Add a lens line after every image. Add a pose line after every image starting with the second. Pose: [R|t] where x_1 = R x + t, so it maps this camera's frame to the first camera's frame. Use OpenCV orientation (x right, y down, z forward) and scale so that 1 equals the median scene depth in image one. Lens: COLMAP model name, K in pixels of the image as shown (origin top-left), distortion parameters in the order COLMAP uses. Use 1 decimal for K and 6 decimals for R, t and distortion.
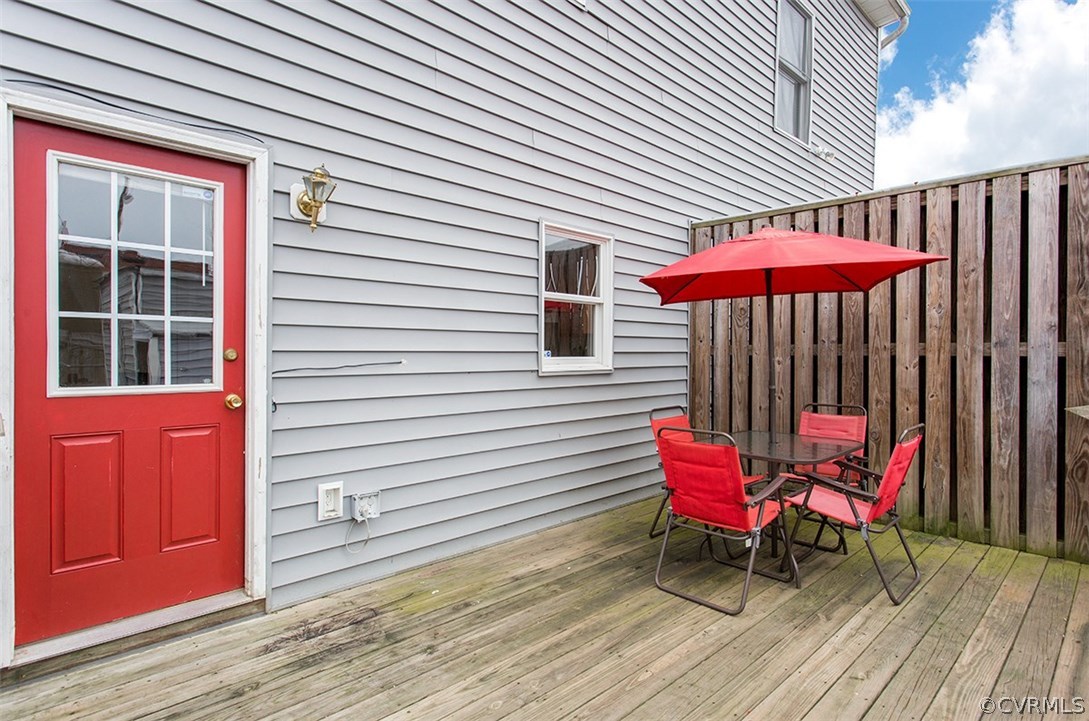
lens RADIAL K [[561.2, 0, 547.6], [0, 561.2, 355.2], [0, 0, 1]] dist [-0.001090, 0.000014]
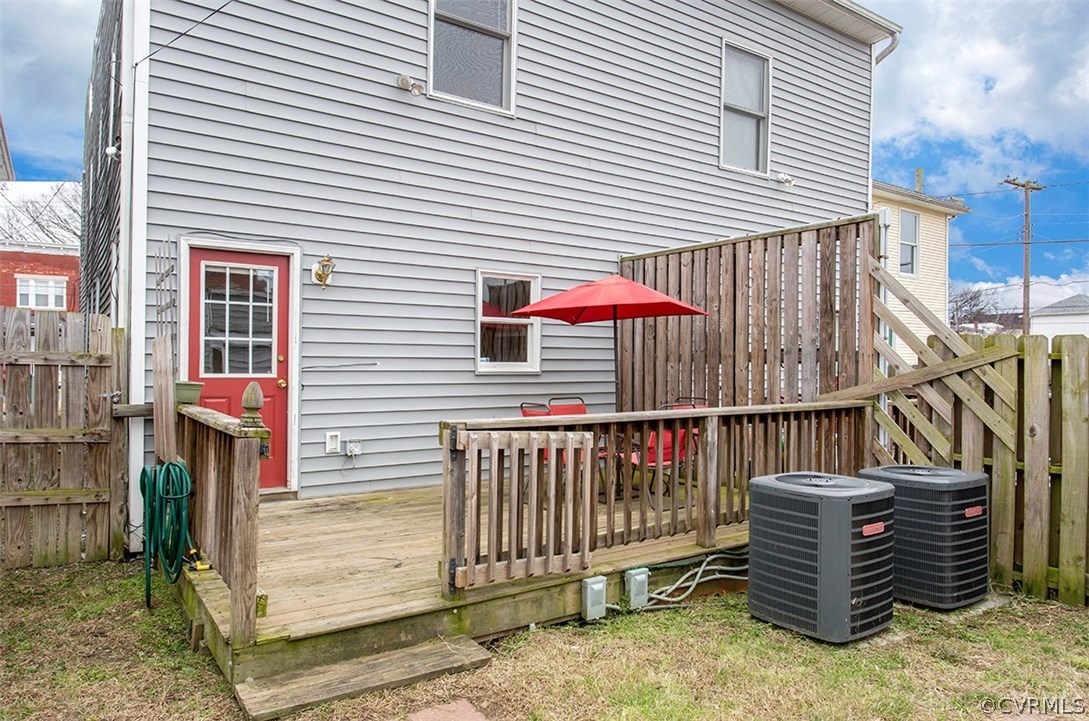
lens RADIAL K [[728.0, 0, 544.5], [0, 728.0, 360.5], [0, 0, 1]] dist [0.001185, 0.000073]
pose [[0.981426, 0.003104, -0.191815, 0.683484], [-0.004964, 0.999945, -0.009216, 0.021660], [0.191776, 0.009997, 0.981388, -1.085966]]
